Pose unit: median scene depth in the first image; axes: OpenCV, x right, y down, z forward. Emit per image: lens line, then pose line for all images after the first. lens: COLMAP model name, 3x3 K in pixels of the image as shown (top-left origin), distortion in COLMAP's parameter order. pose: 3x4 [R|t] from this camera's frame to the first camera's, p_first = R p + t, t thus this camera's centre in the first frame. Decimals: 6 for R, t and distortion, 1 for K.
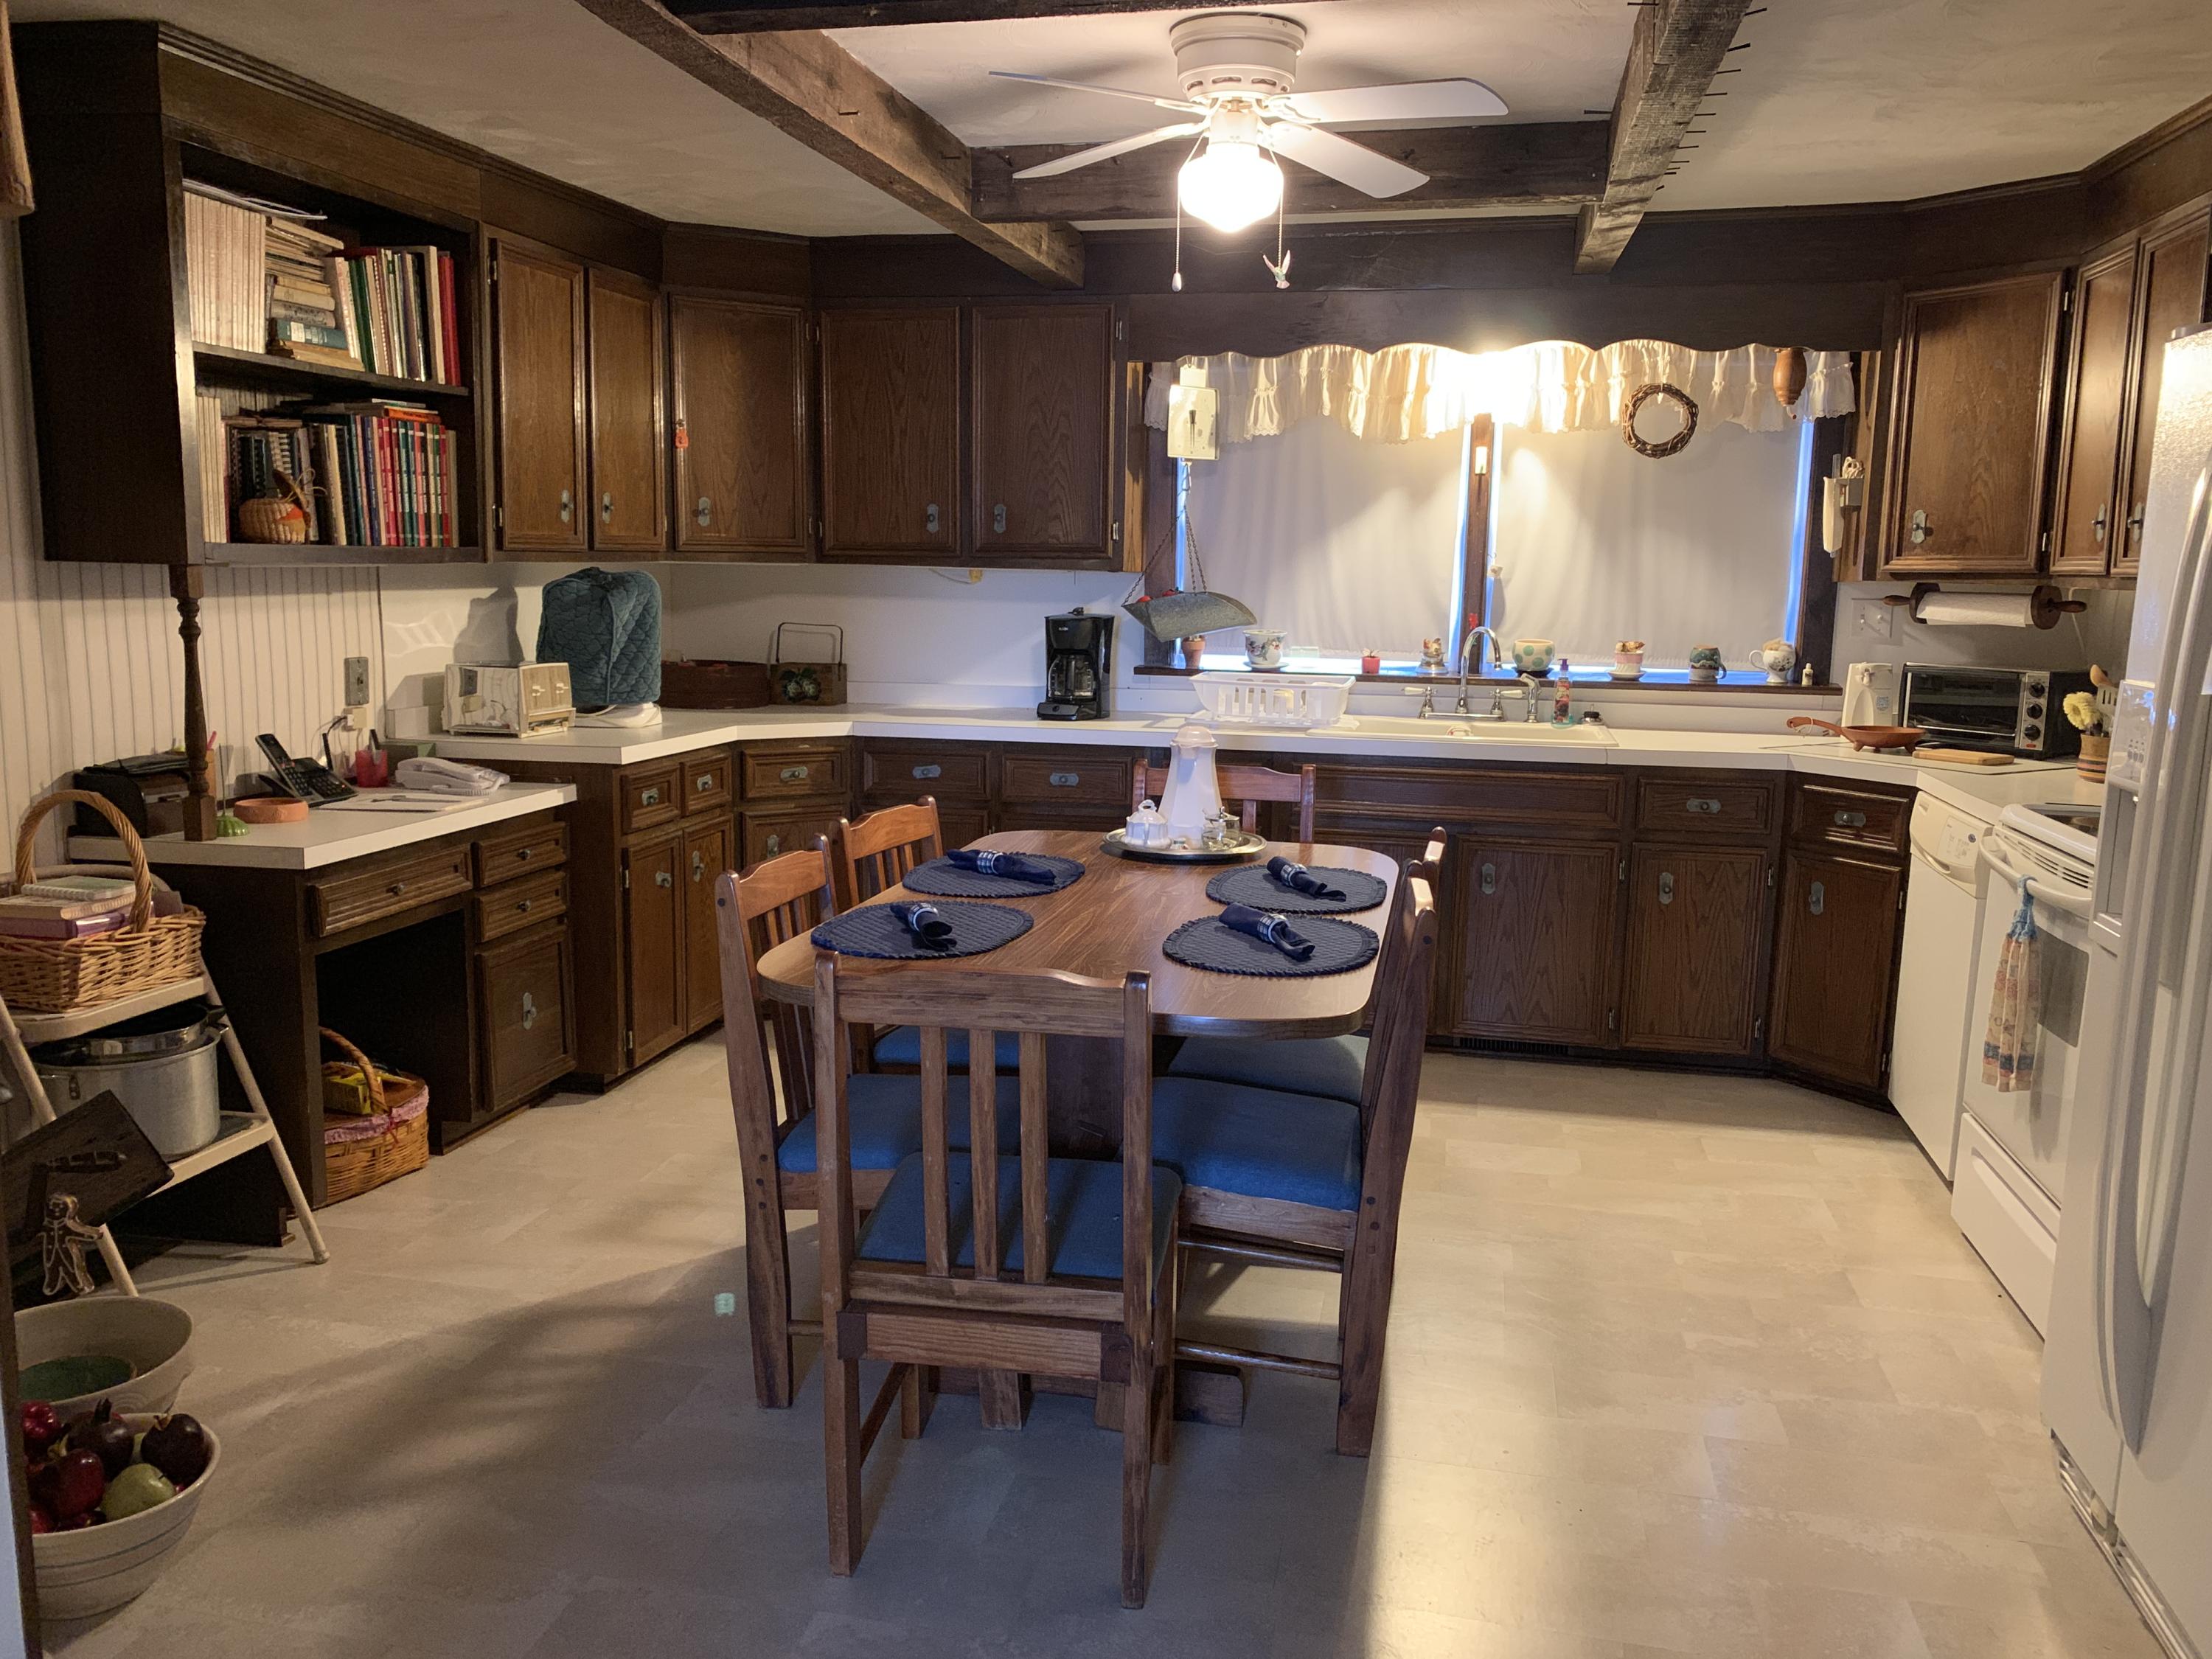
lens RADIAL K [[1672.5, 0, 1097.5], [0, 1672.5, 835.3], [0, 0, 1]] dist [0.028524, -0.040109]
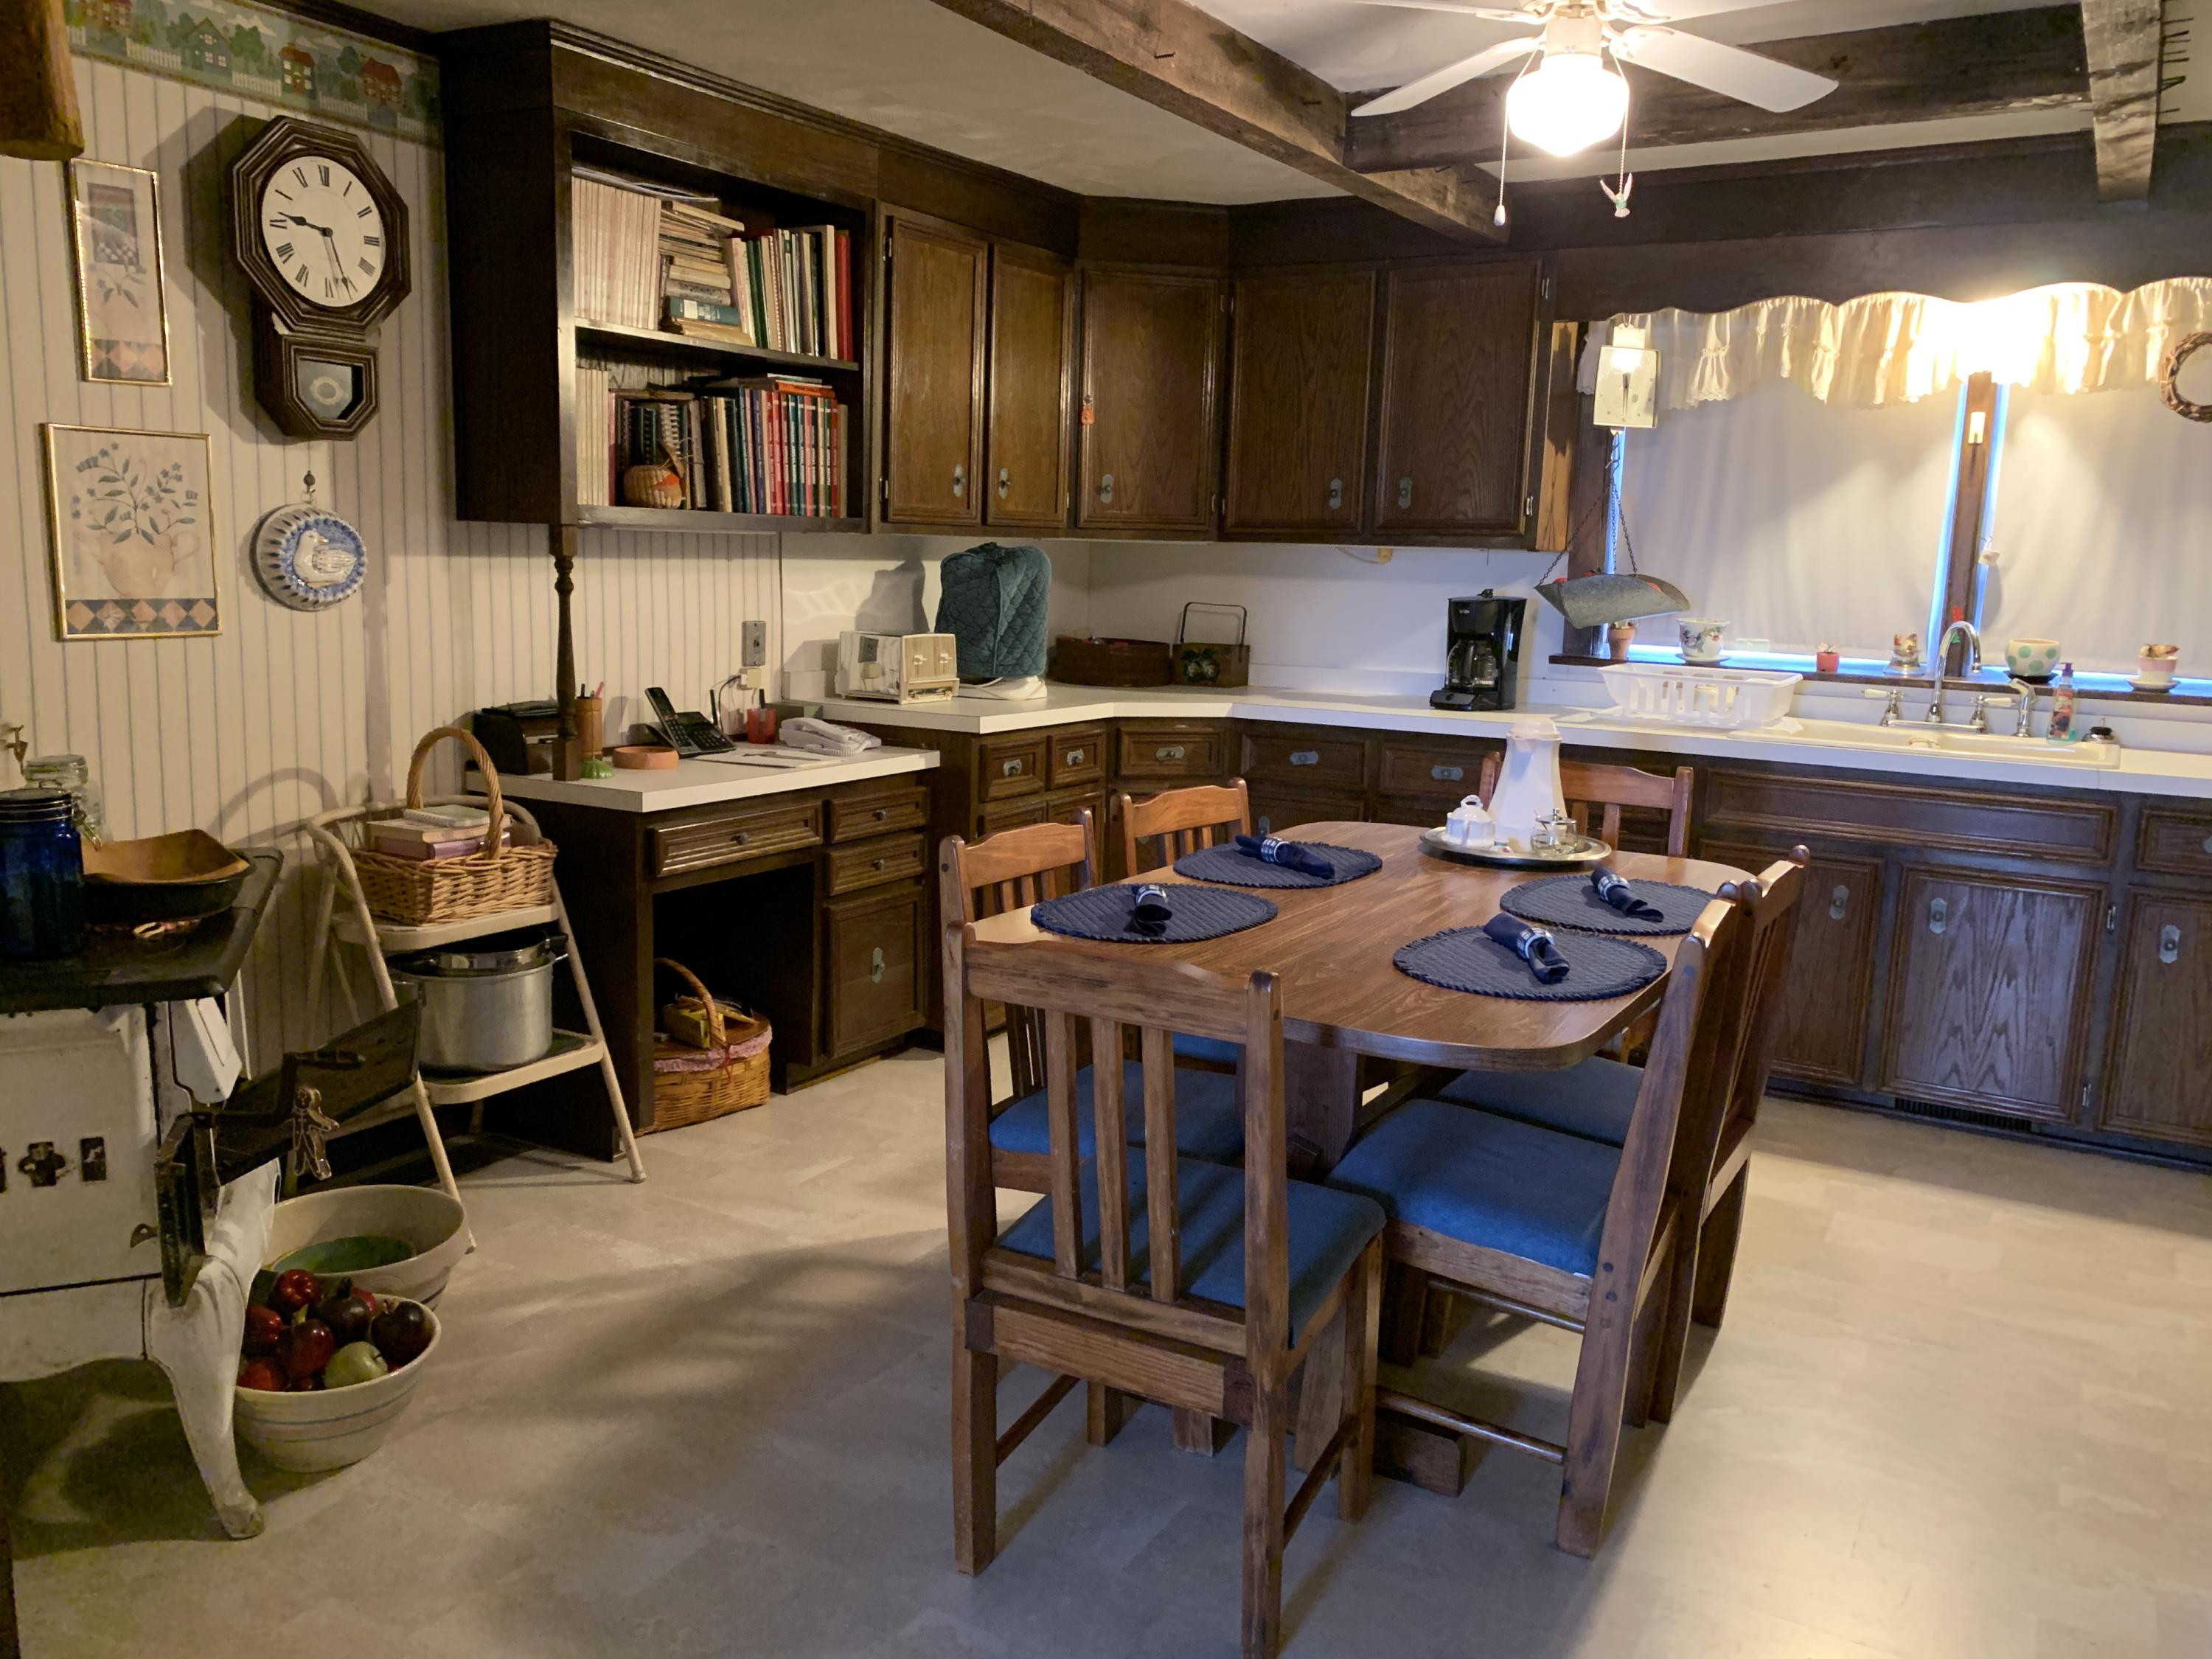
lens RADIAL K [[1672.5, 0, 1101.3], [0, 1672.5, 840.3], [0, 0, 1]] dist [0.028524, -0.040109]
pose [[0.948603, 0.066499, -0.309402, 0.122790], [-0.064546, 0.997777, 0.016558, 0.001275], [0.309815, 0.004264, 0.950787, 0.071228]]
